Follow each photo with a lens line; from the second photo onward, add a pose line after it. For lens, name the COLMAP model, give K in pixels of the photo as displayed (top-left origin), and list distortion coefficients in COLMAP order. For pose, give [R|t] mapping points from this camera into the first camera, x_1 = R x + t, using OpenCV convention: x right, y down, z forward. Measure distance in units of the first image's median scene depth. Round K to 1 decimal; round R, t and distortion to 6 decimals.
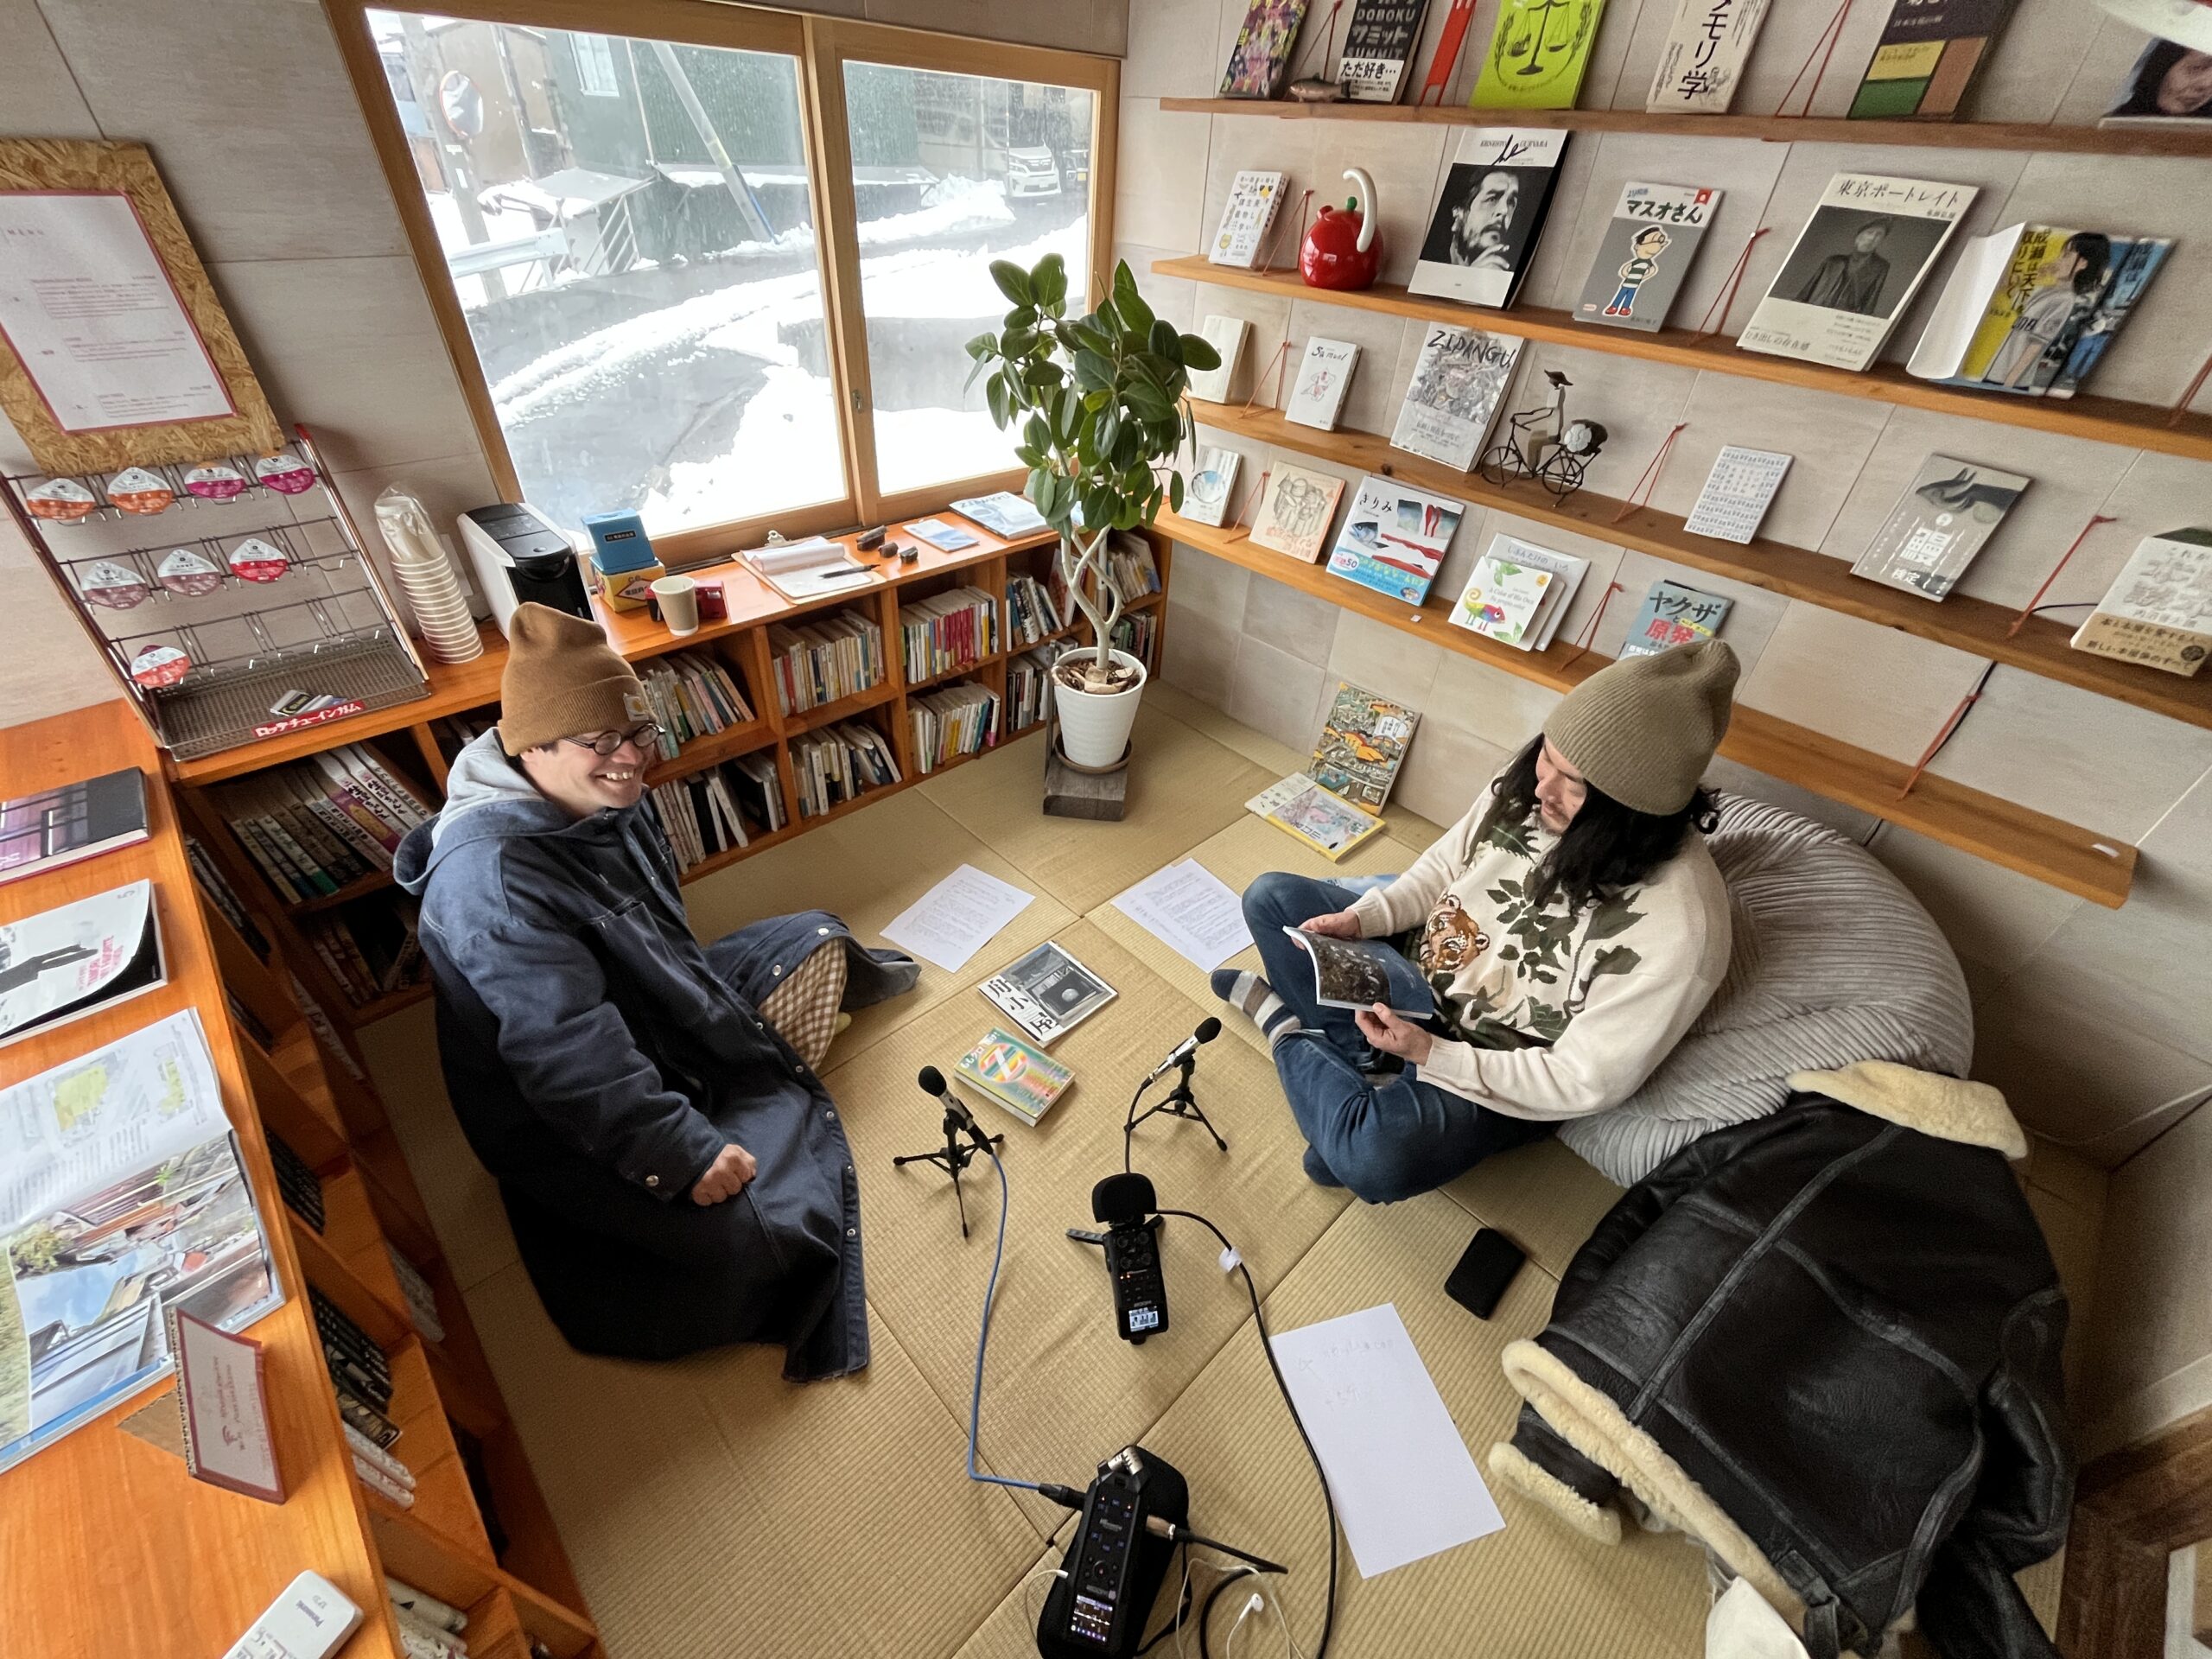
lens RADIAL K [[894.5, 0, 1098.1], [0, 894.5, 836.9], [0, 0, 1]] dist [-0.004218, 0.000163]
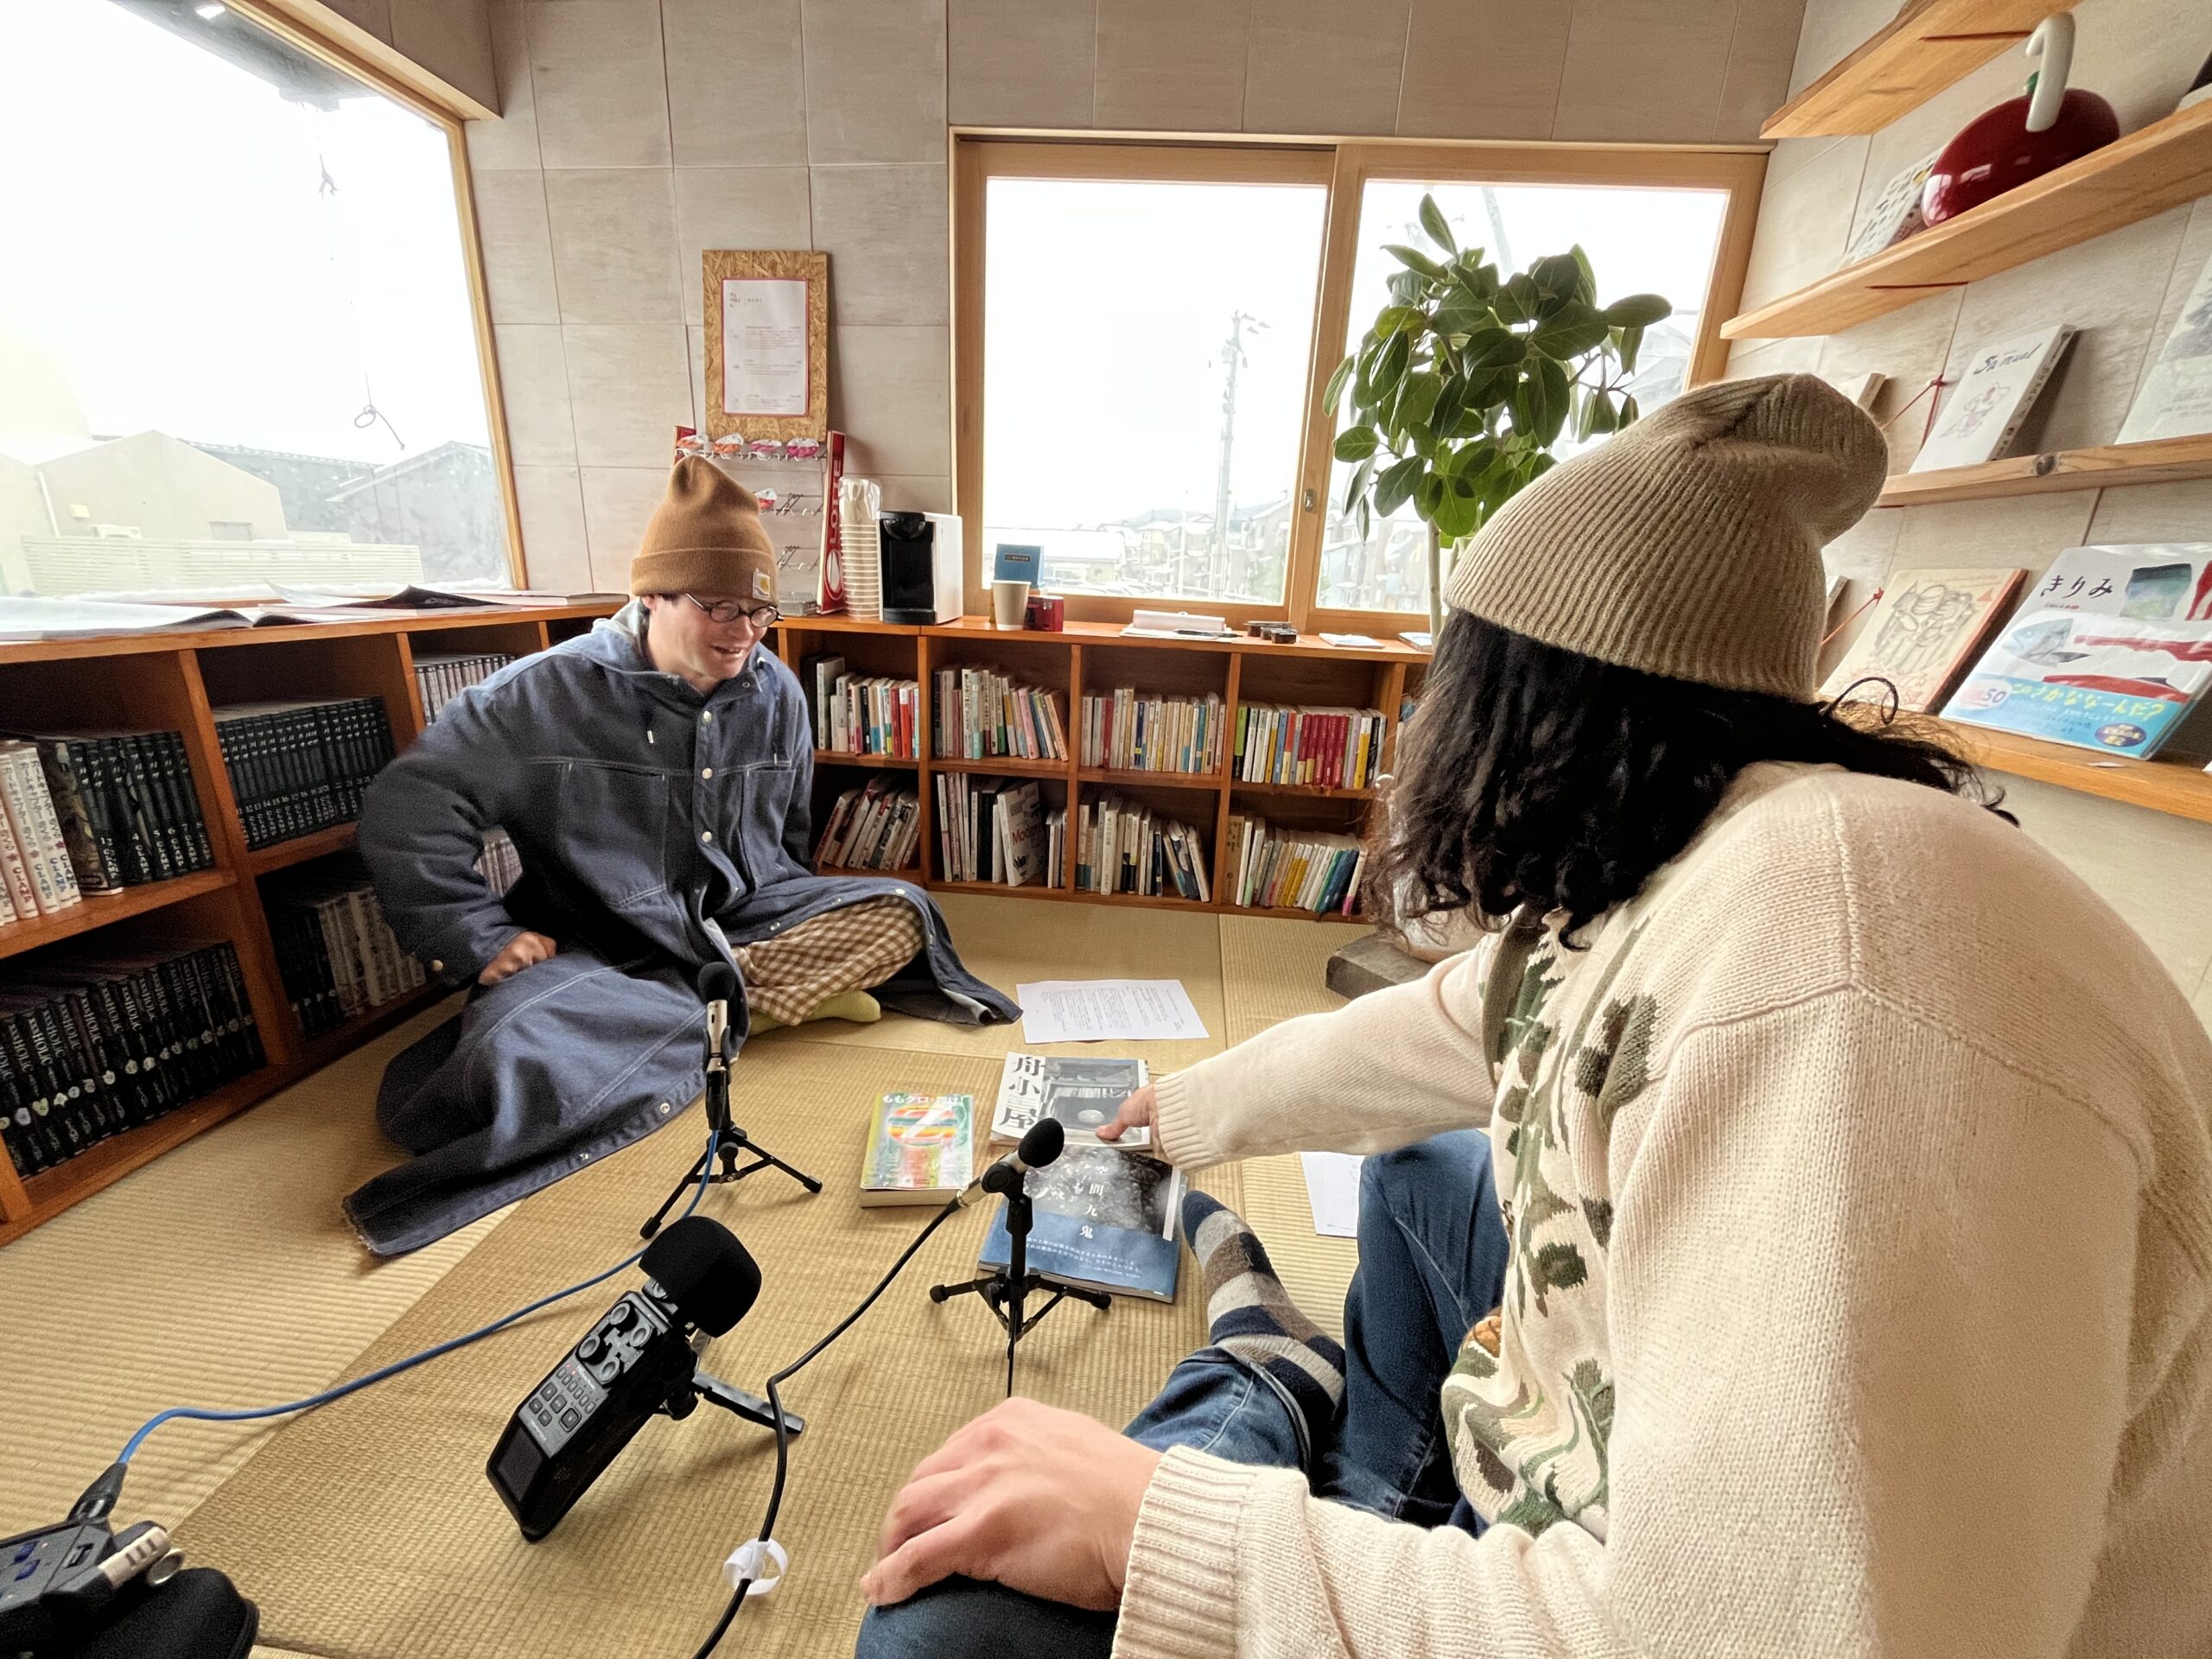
lens RADIAL K [[894.5, 0, 1099.5], [0, 894.5, 833.8], [0, 0, 1]] dist [-0.004218, 0.000163]
pose [[0.653216, 0.197585, -0.730937, 0.359103], [-0.477949, 0.856321, -0.195650, 0.109143], [0.587260, 0.477152, 0.653798, 0.436158]]
